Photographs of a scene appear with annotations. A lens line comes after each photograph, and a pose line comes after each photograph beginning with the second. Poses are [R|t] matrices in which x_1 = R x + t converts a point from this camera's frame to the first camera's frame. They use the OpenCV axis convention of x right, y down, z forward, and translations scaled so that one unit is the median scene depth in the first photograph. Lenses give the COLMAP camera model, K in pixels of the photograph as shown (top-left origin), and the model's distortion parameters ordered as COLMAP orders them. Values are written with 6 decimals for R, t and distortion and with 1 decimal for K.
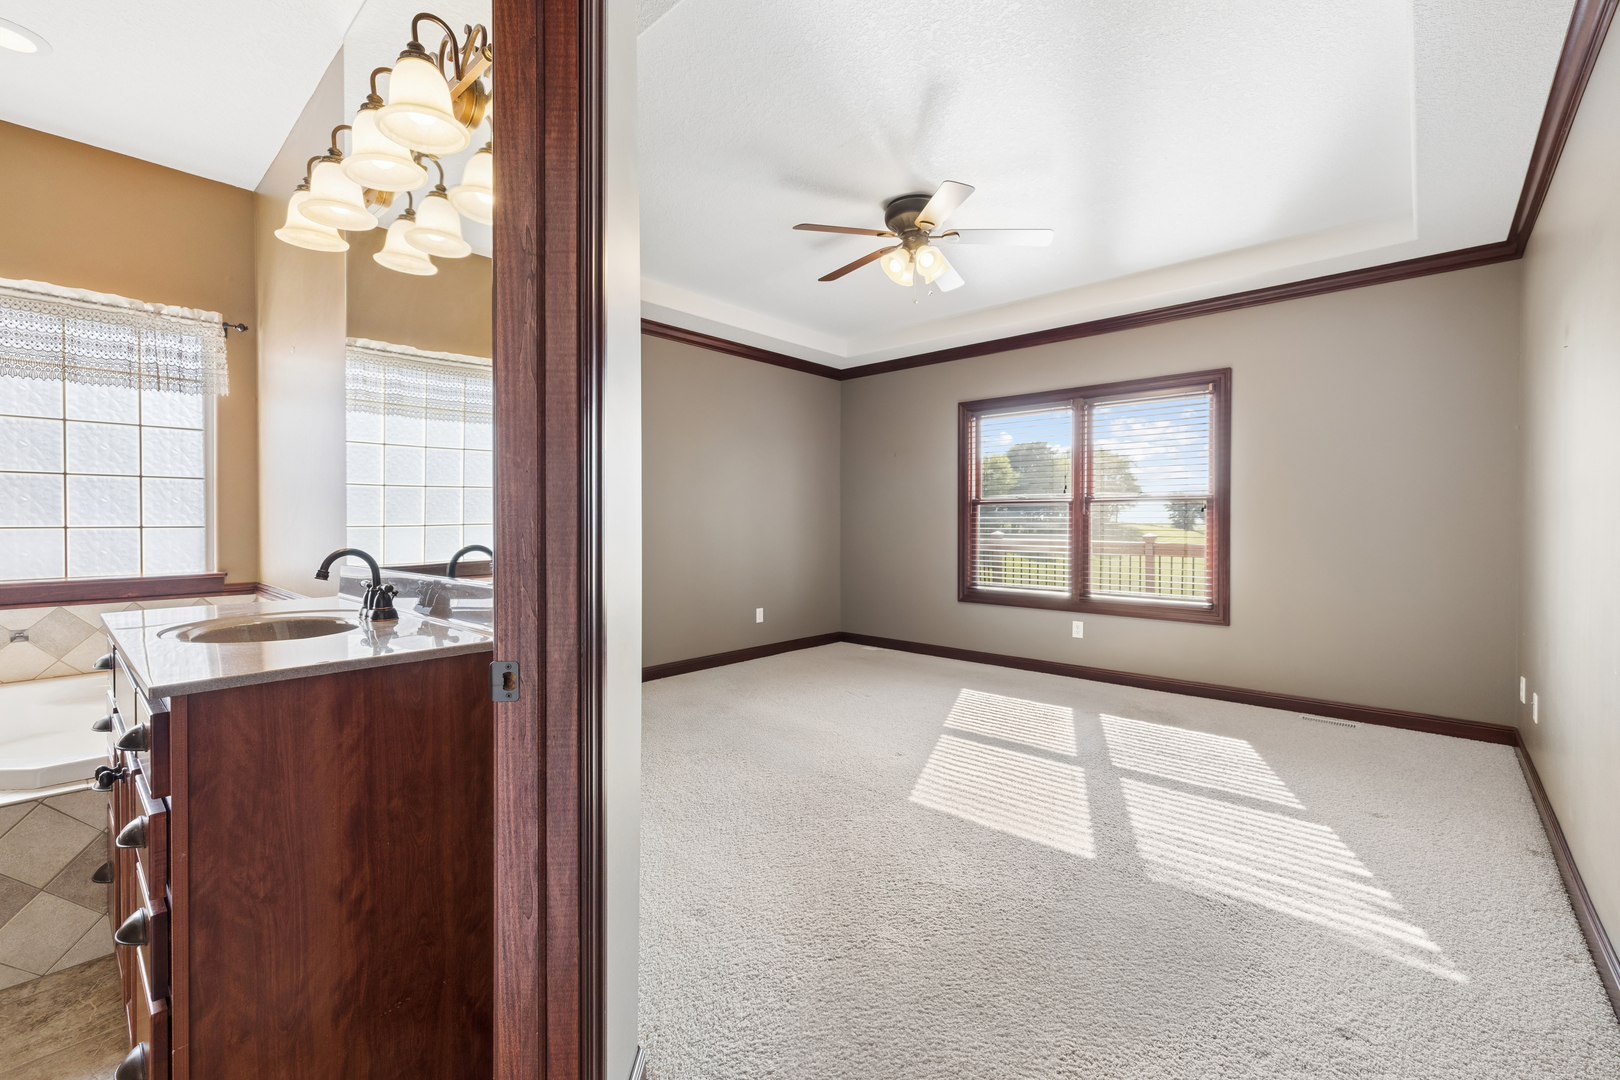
lens RADIAL K [[682.9, 0, 818.4], [0, 682.9, 529.4], [0, 0, 1]] dist [0.001049, 0.000887]
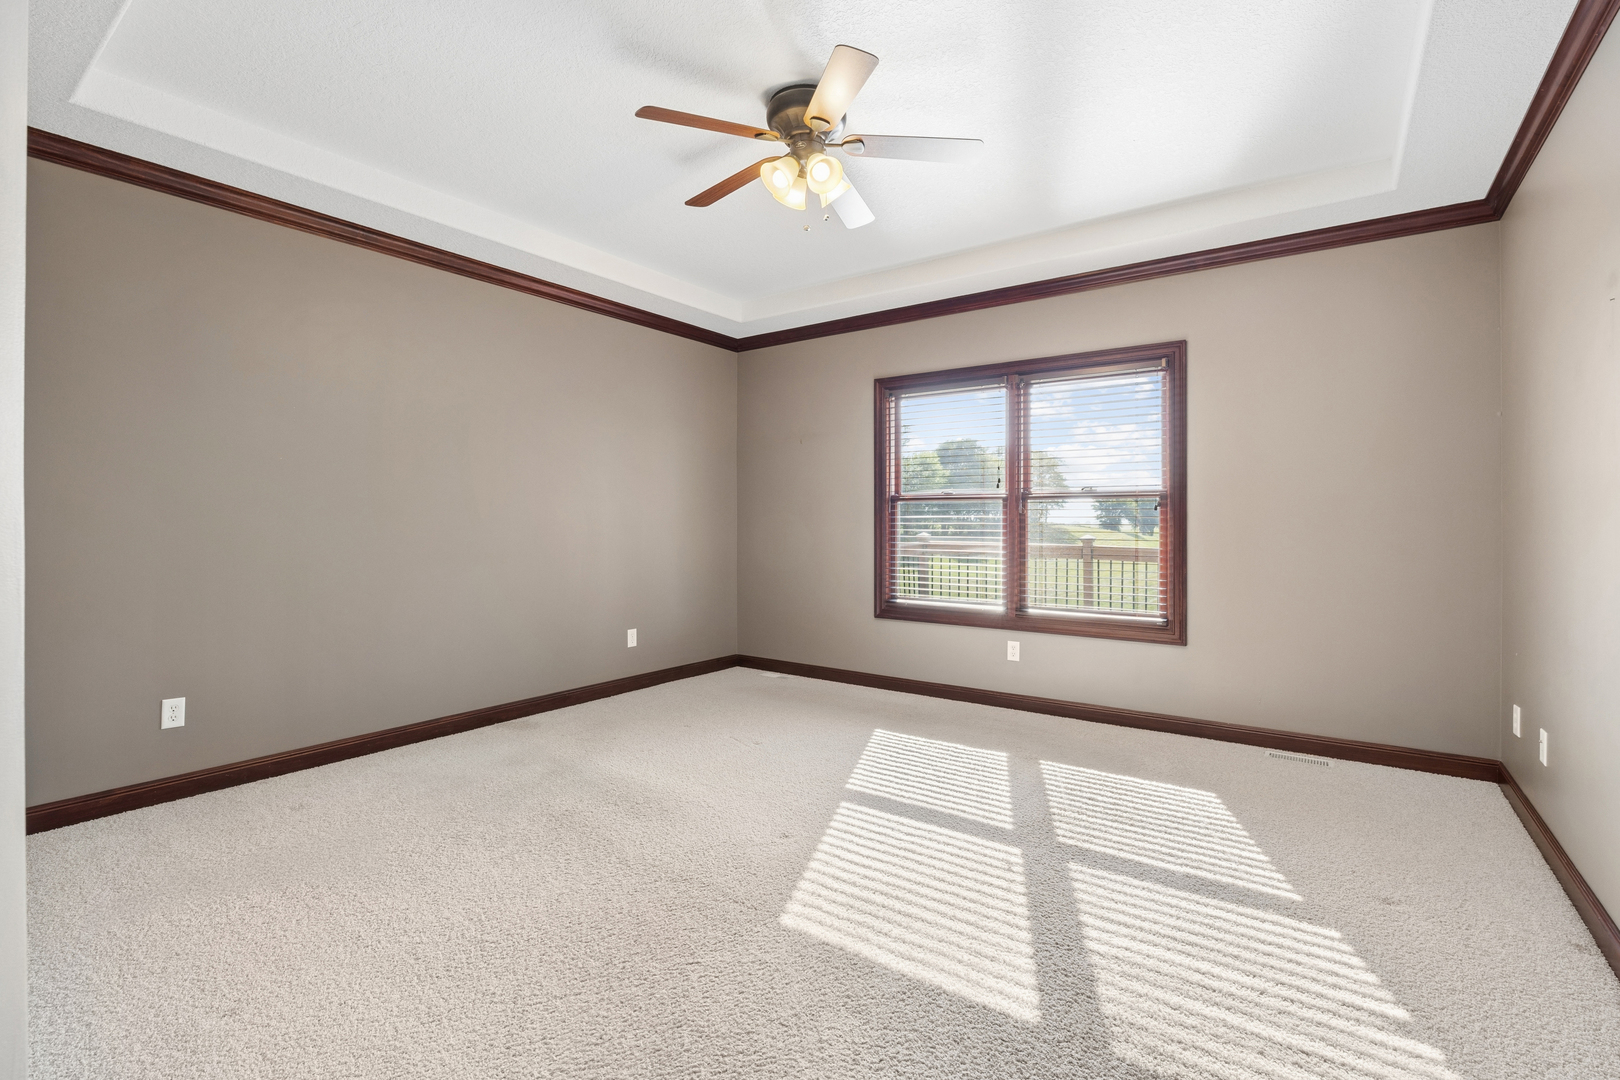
lens RADIAL K [[704.4, 0, 849.9], [0, 704.4, 529.2], [0, 0, 1]] dist [-0.002709, -0.000330]
pose [[0.990307, -0.001022, 0.138889, 0.068015], [0.001077, 0.999999, -0.000318, -0.002507], [-0.138888, 0.000464, 0.990308, 0.189647]]
